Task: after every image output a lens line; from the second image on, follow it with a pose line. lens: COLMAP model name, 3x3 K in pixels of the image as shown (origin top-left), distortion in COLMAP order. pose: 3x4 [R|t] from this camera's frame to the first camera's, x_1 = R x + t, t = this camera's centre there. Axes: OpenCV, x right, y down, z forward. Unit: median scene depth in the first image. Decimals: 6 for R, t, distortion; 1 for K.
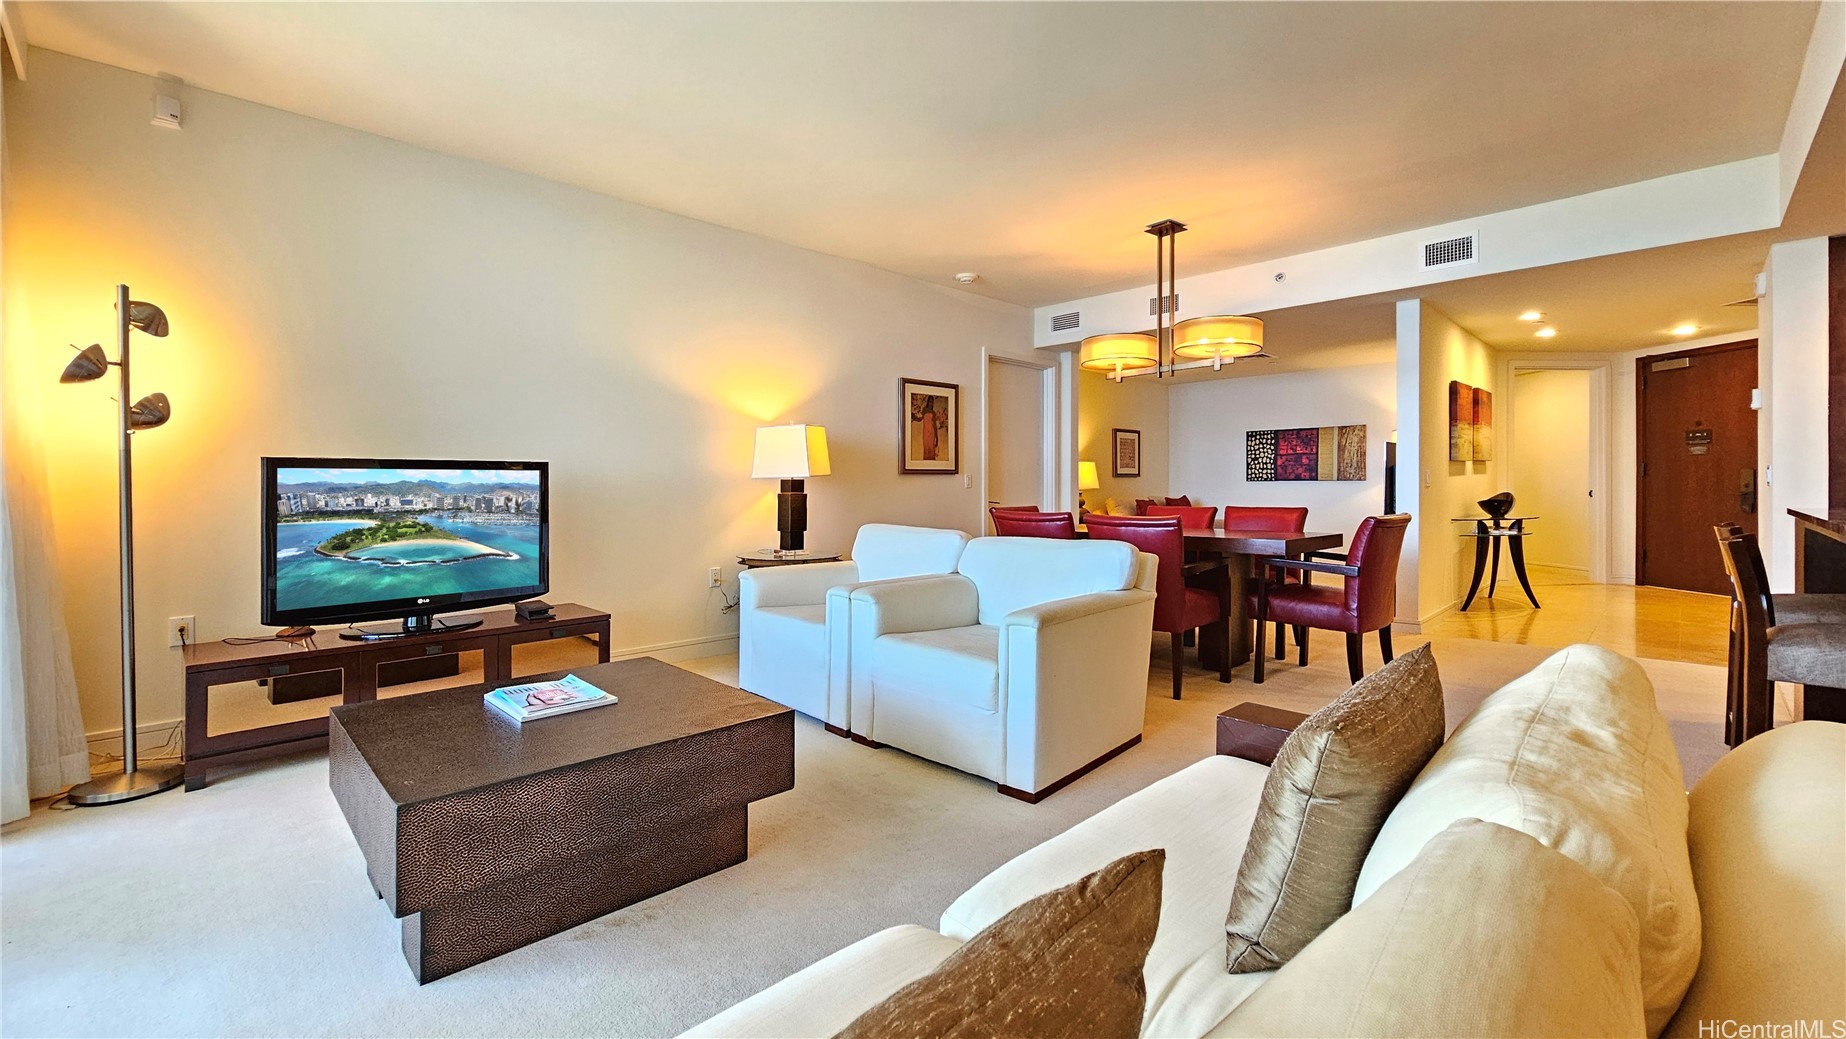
lens RADIAL K [[757.0, 0, 916.5], [0, 757.0, 504.4], [0, 0, 1]] dist [-0.001305, -0.000178]
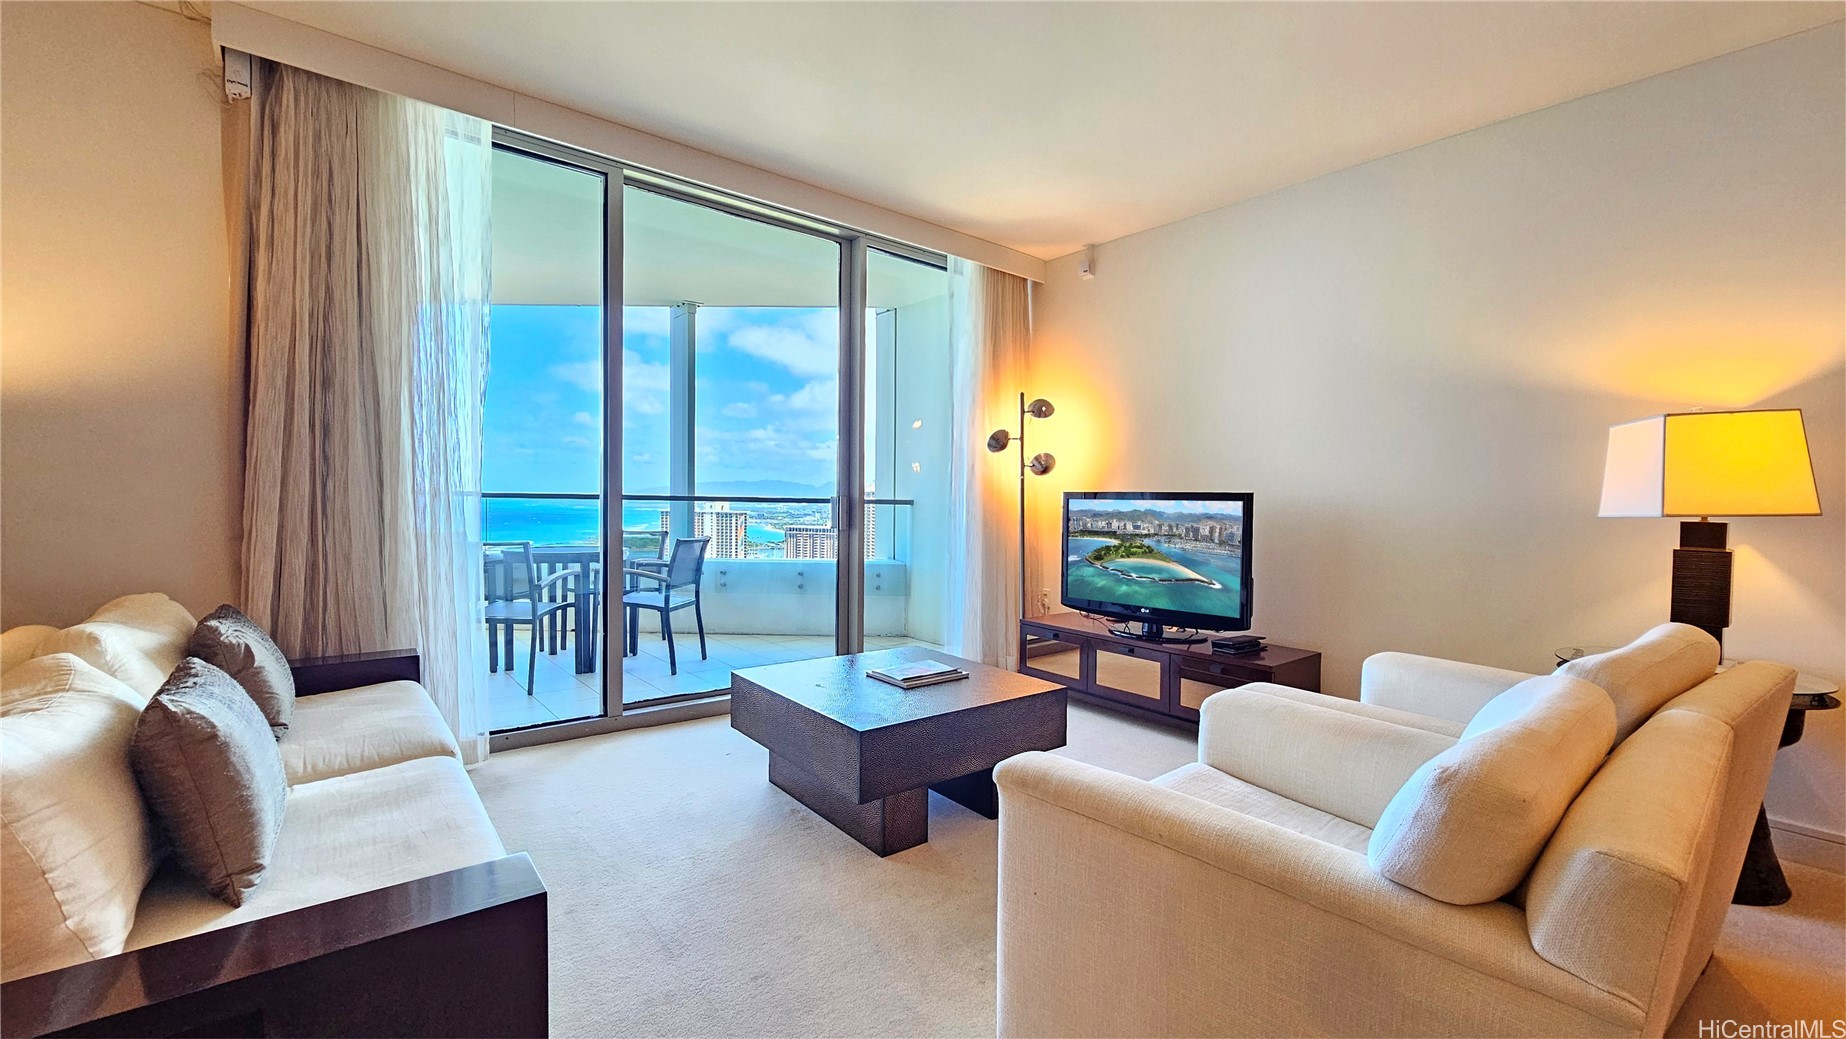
lens RADIAL K [[757.0, 0, 921.6], [0, 757.0, 529.3], [0, 0, 1]] dist [-0.001305, -0.000178]
pose [[-0.069200, 0.042058, -0.996716, 0.535674], [-0.043420, 0.998037, 0.045128, -0.037193], [0.996657, 0.046400, -0.067238, 0.697783]]
